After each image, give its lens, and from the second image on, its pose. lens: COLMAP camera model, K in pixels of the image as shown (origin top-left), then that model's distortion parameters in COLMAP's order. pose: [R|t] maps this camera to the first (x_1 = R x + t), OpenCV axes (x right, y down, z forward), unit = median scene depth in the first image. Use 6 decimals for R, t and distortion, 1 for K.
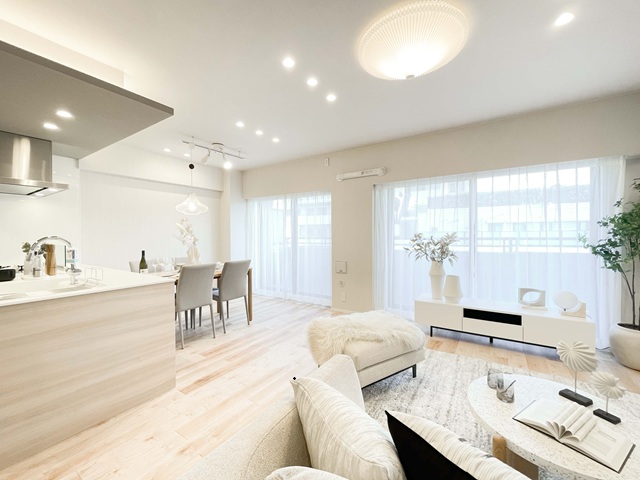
lens RADIAL K [[267.6, 0, 319.0], [0, 267.6, 237.1], [0, 0, 1]] dist [0.000500, -0.000349]
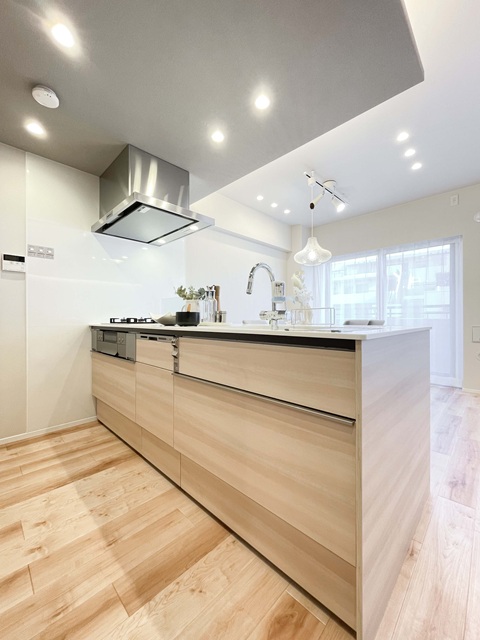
lens RADIAL K [[261.4, 0, 240.0], [0, 261.4, 320.0], [0, 0, 1]] dist [-0.000776, -0.000451]
pose [[0.982973, 0.000944, -0.183750, -0.541616], [-0.001878, 0.999986, -0.004909, 0.088914], [0.183743, 0.005171, 0.982961, 0.174398]]
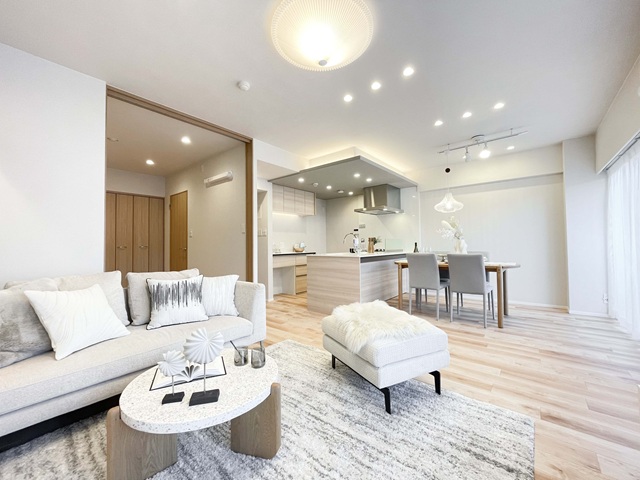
lens RADIAL K [[261.4, 0, 320.0], [0, 261.4, 240.0], [0, 0, 1]] dist [-0.000776, -0.000451]
pose [[-0.117225, -0.009196, -0.993063, 0.692694], [0.004044, 0.999944, -0.009737, 0.043106], [0.993097, -0.005158, -0.117182, 0.581294]]
